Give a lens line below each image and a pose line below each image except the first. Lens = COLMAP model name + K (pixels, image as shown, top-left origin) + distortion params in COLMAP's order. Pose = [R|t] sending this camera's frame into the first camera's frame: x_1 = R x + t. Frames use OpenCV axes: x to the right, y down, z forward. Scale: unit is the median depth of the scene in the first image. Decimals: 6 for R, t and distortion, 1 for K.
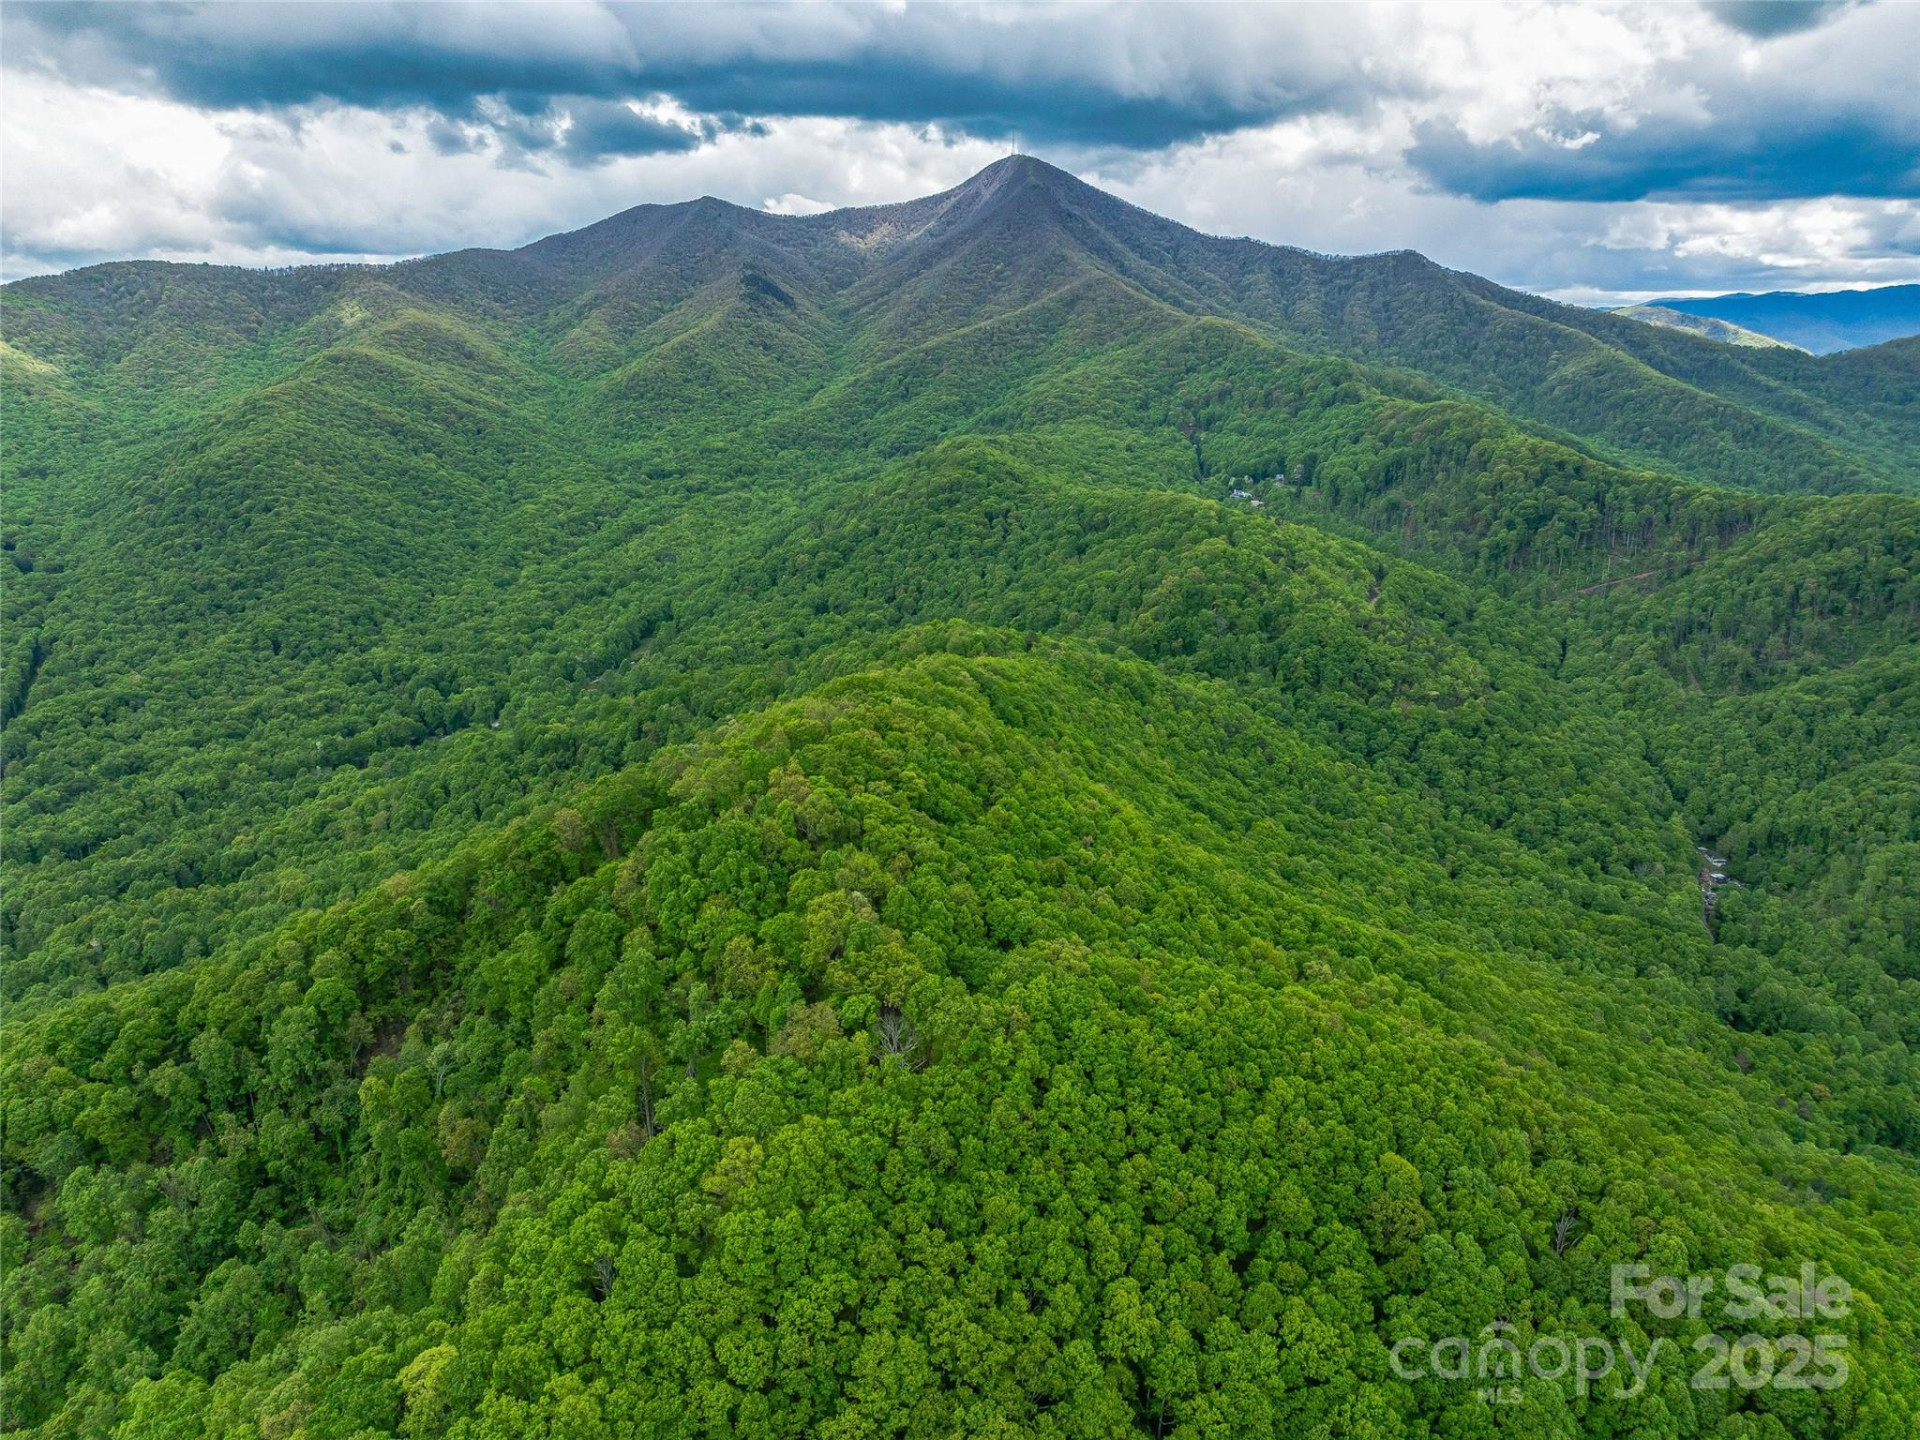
lens RADIAL K [[1329.3, 0, 960.0], [0, 1329.3, 720.0], [0, 0, 1]] dist [-0.032182, 0.005526]
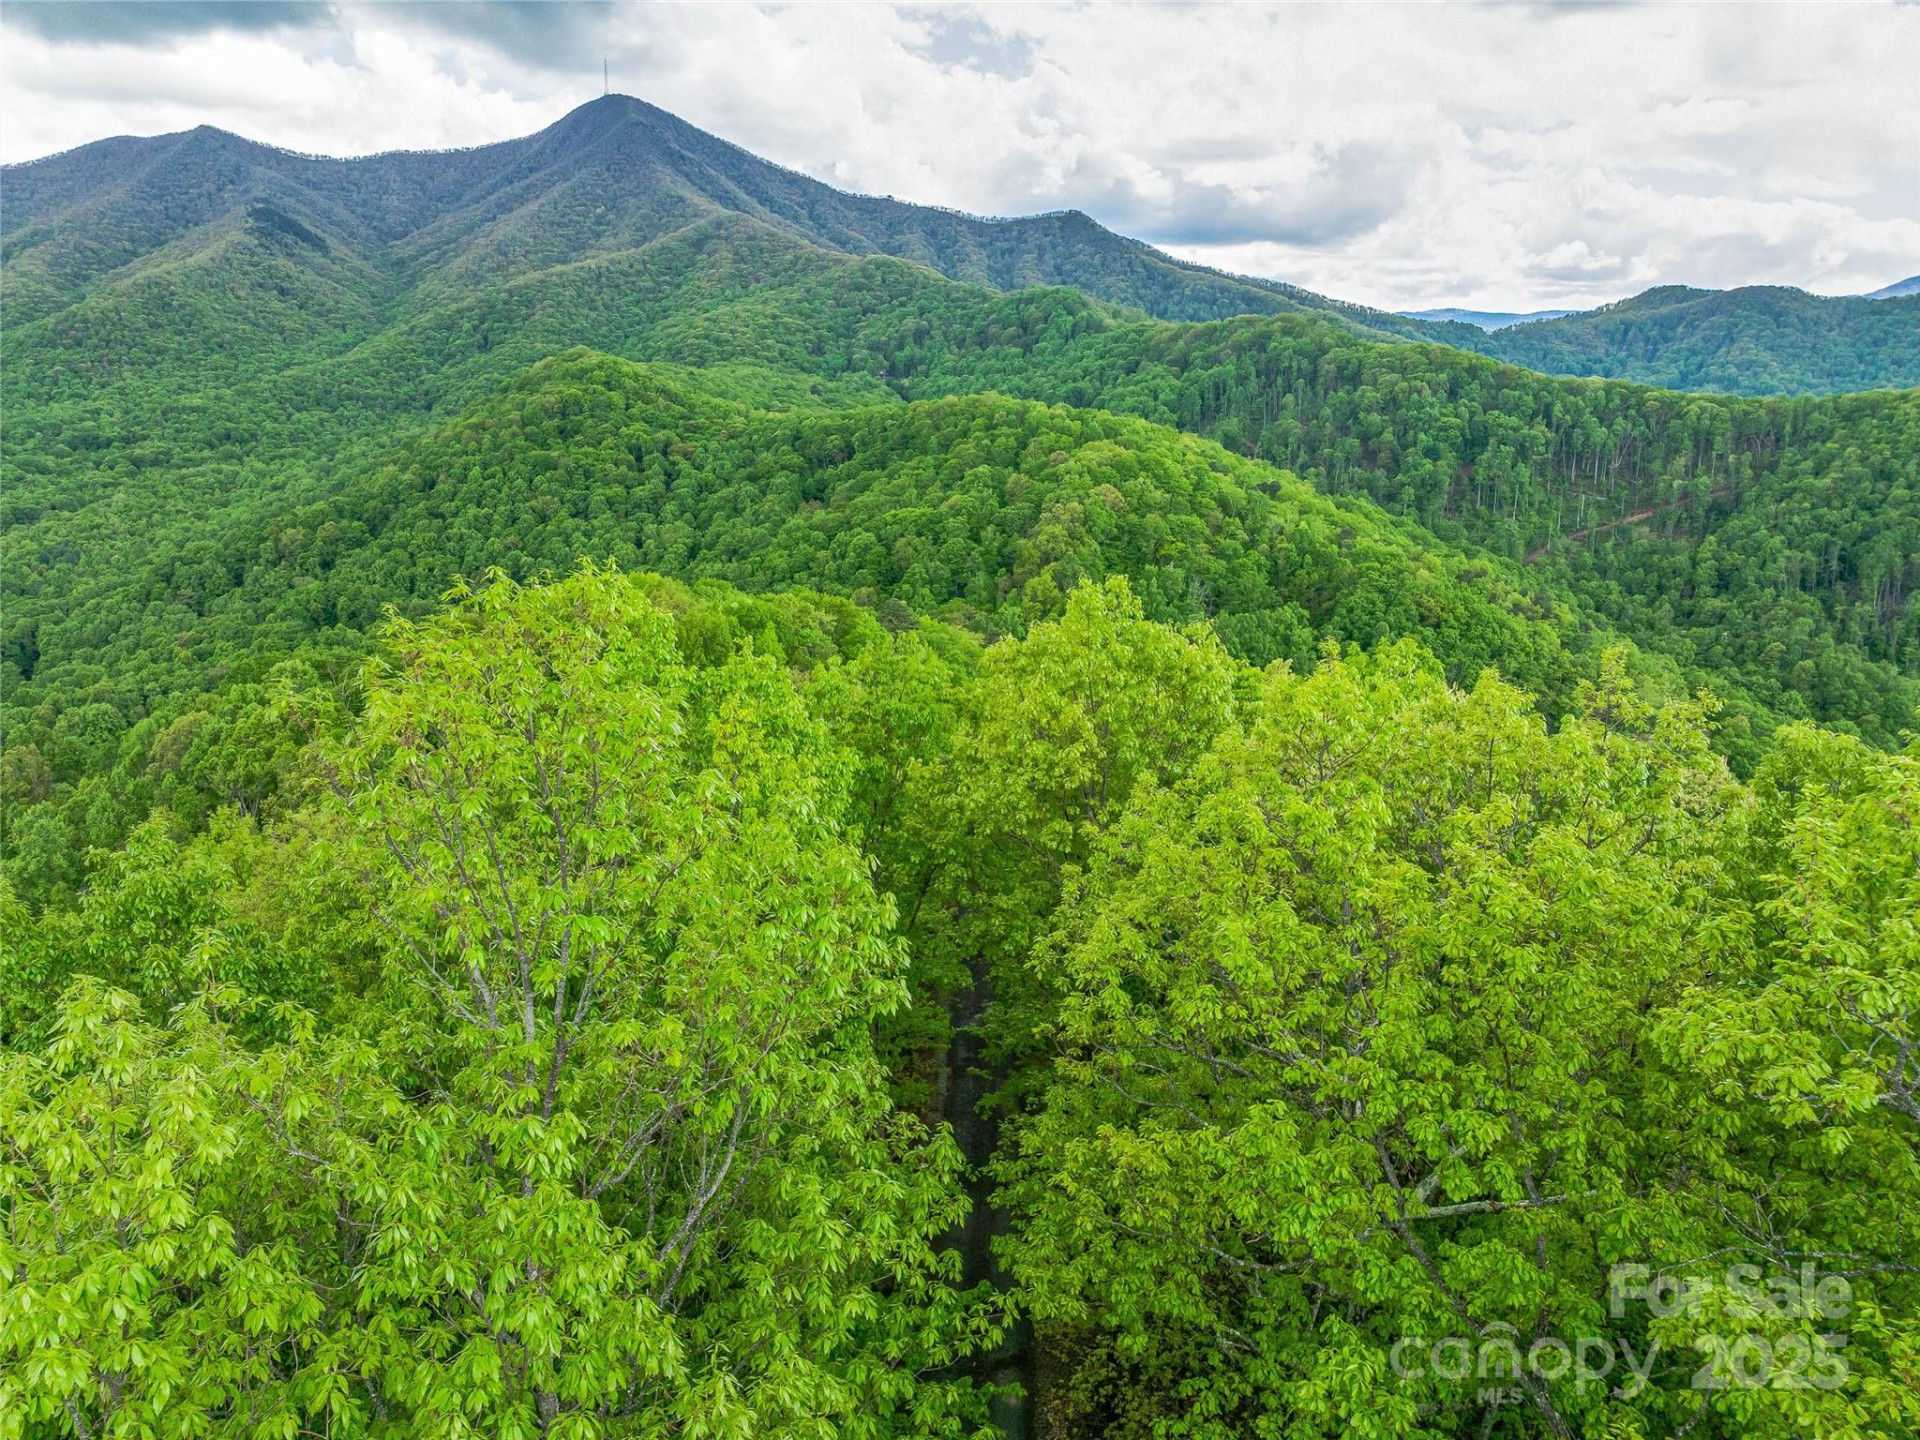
lens RADIAL K [[1329.3, 0, 960.0], [0, 1329.3, 720.0], [0, 0, 1]] dist [-0.032182, 0.005526]
pose [[0.957820, -0.063948, 0.280164, -0.008081], [0.070072, 0.997471, -0.011888, -0.013344], [-0.278695, 0.031019, 0.959879, 0.272486]]
